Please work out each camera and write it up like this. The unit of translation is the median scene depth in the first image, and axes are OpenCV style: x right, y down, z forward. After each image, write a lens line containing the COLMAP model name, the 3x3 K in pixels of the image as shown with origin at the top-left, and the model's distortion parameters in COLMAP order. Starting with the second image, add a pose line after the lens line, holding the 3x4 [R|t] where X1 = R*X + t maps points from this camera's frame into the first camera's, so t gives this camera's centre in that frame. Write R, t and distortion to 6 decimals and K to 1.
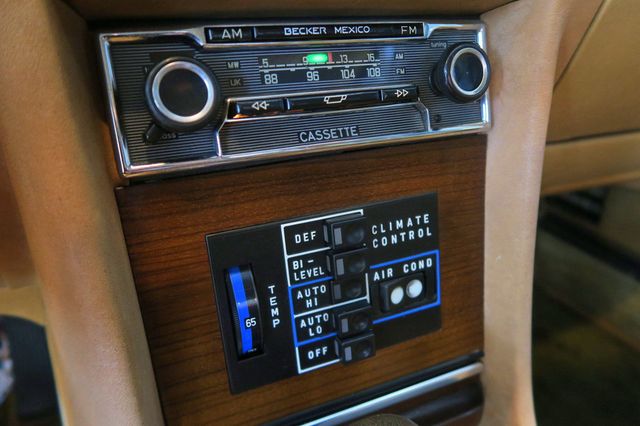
lens RADIAL K [[446.5, 0, 320.0], [0, 446.5, 213.0], [0, 0, 1]] dist [-0.010124, -0.002569]
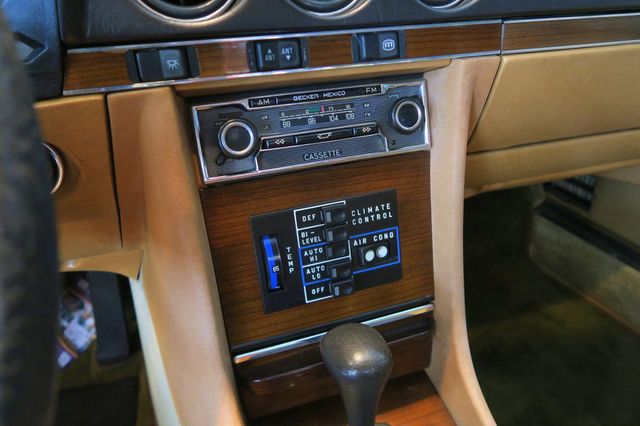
lens RADIAL K [[447.6, 0, 320.0], [0, 447.6, 213.0], [0, 0, 1]] dist [-0.003986, -0.002390]
pose [[0.997620, -0.001091, -0.068937, 0.118791], [0.003156, 0.999549, 0.029860, -0.012167], [0.068873, -0.030006, 0.997174, -0.620075]]
